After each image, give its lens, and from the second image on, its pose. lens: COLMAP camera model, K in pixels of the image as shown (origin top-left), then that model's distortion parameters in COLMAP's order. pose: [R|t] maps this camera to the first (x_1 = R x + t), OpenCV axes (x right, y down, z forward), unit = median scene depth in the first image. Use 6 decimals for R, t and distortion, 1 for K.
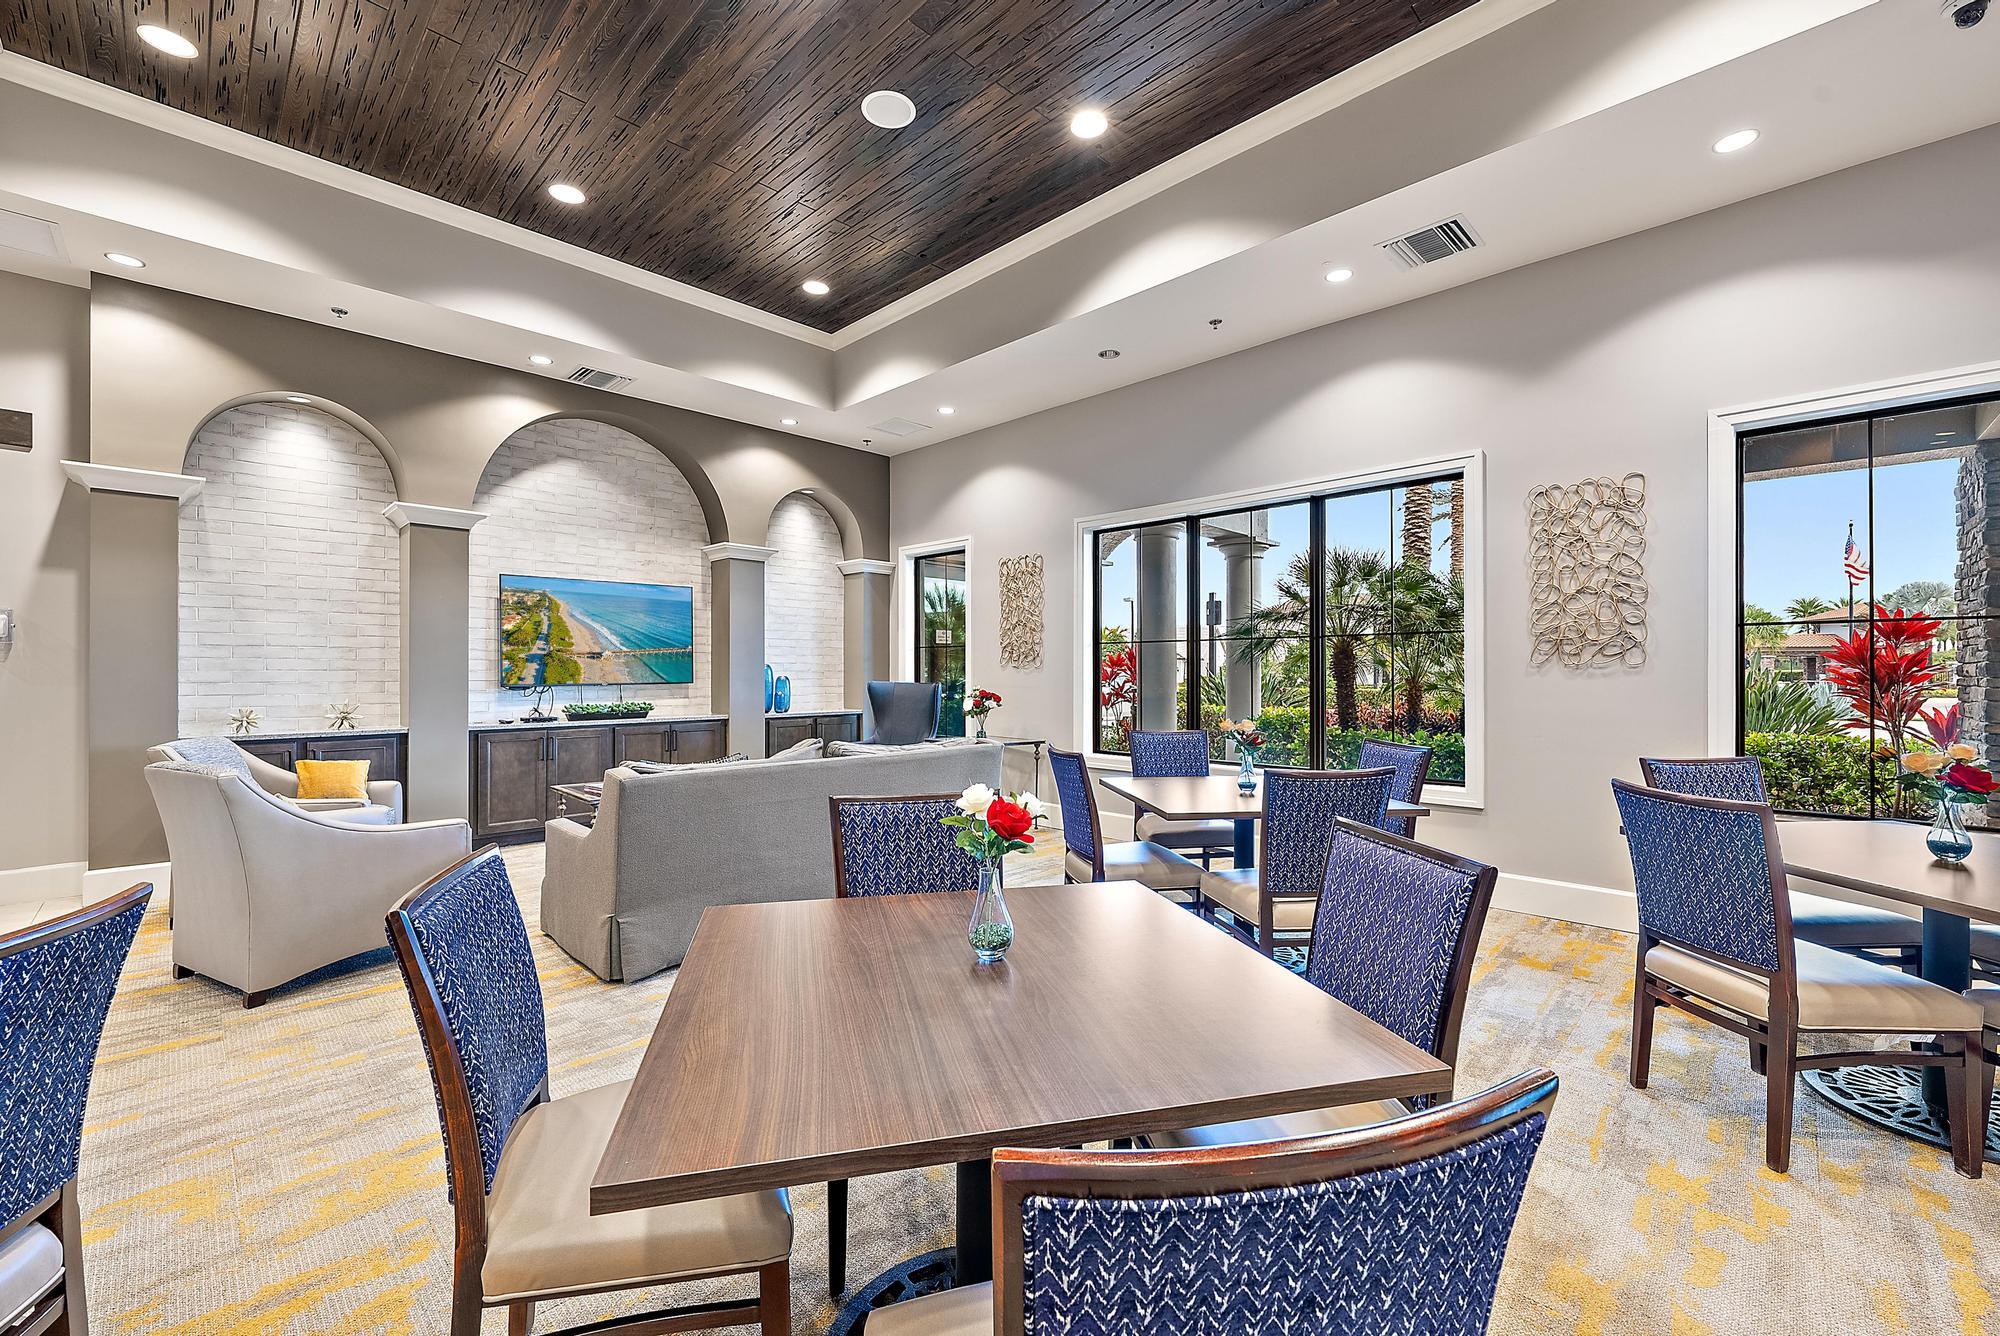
lens RADIAL K [[797.9, 0, 1007.3], [0, 797.9, 669.8], [0, 0, 1]] dist [-0.000865, 0.000135]
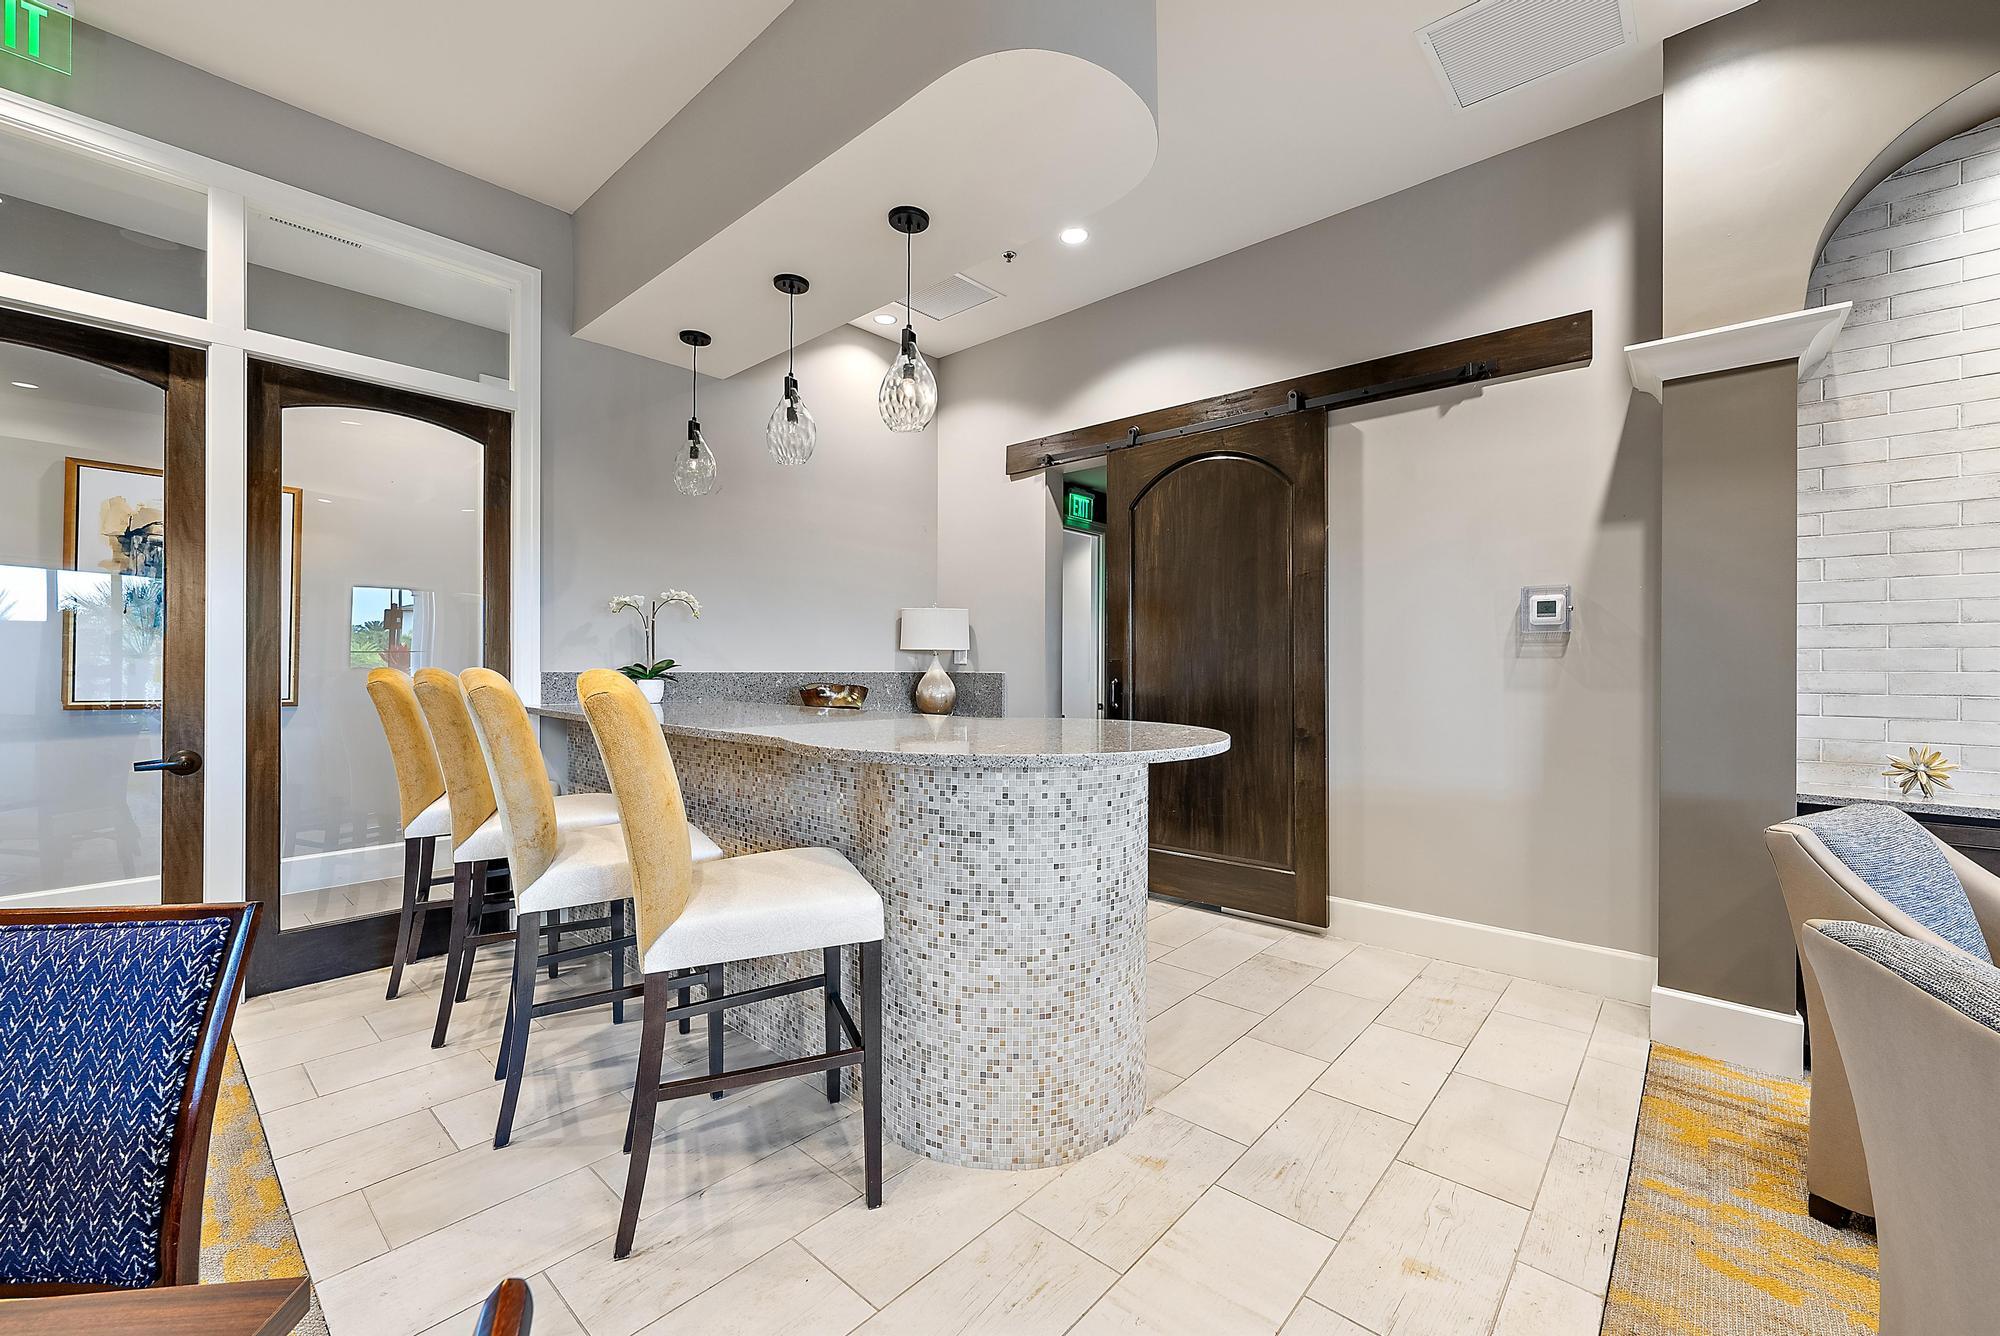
lens RADIAL K [[797.9, 0, 1005.7], [0, 797.9, 668.1], [0, 0, 1]] dist [-0.000865, 0.000135]
pose [[0.062117, -0.003097, -0.998064, -0.489452], [-0.002350, 0.999992, -0.003250, 0.001652], [0.998066, 0.002548, 0.062109, 0.389167]]
